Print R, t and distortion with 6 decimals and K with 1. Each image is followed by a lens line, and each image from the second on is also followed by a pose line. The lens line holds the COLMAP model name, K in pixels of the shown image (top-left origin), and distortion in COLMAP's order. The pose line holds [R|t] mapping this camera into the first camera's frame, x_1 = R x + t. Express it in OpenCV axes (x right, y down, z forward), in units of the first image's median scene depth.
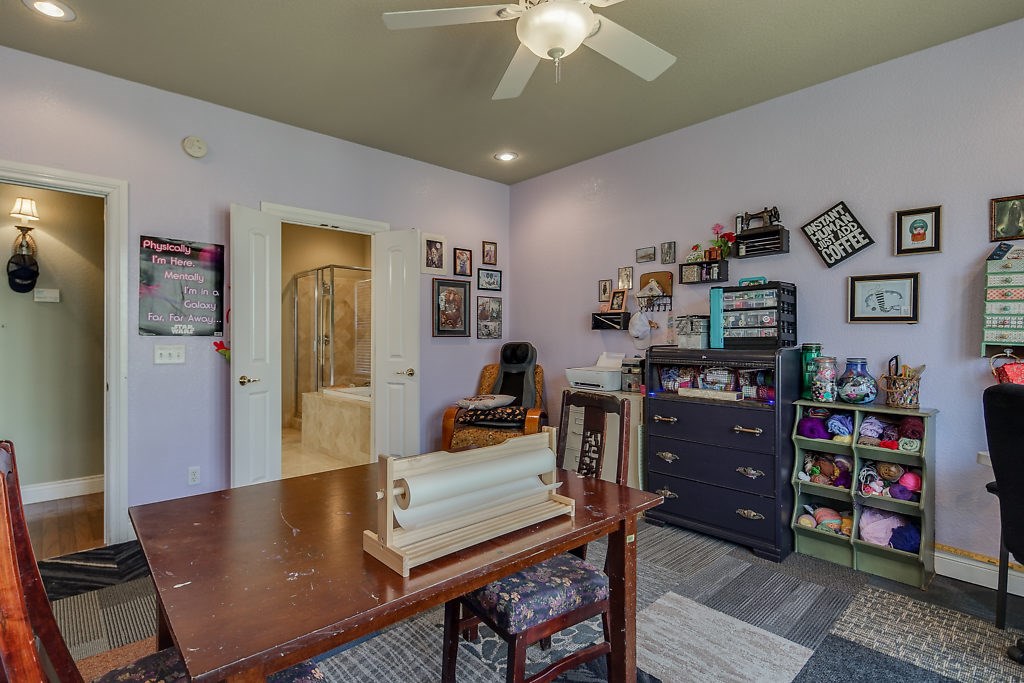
lens RADIAL K [[501.3, 0, 495.2], [0, 501.3, 337.4], [0, 0, 1]] dist [0.017060, -0.010654]
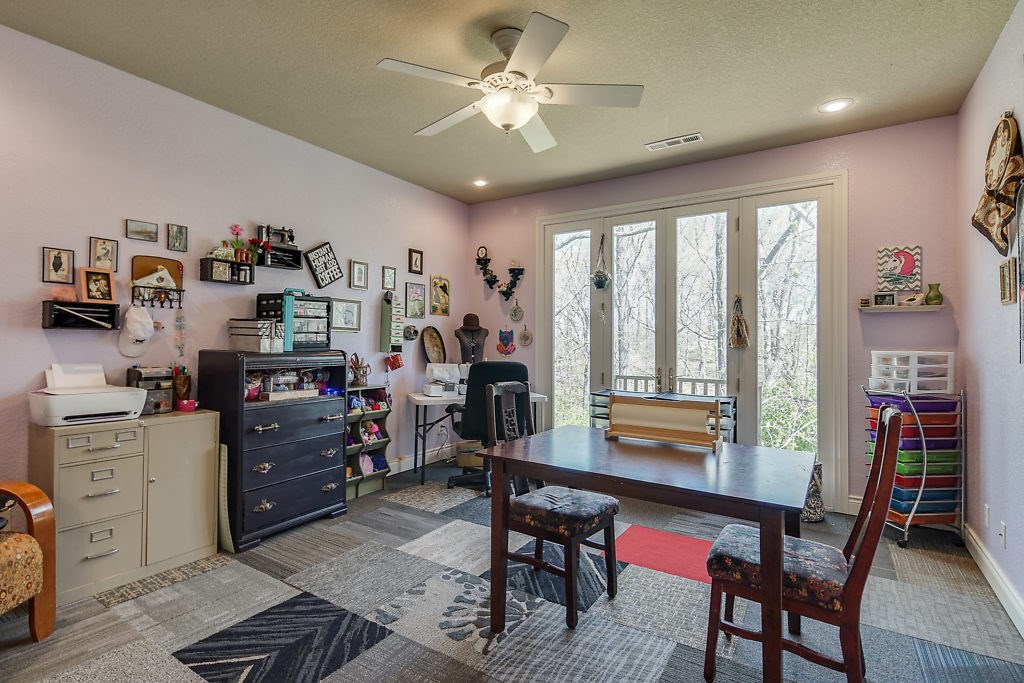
lens RADIAL K [[501.3, 0, 495.2], [0, 501.3, 337.4], [0, 0, 1]] dist [0.017060, -0.010654]
pose [[-0.254030, 0.002451, 0.967193, -0.684984], [-0.005750, 0.999975, -0.004044, -0.006074], [-0.967179, -0.006588, -0.254009, 0.823132]]
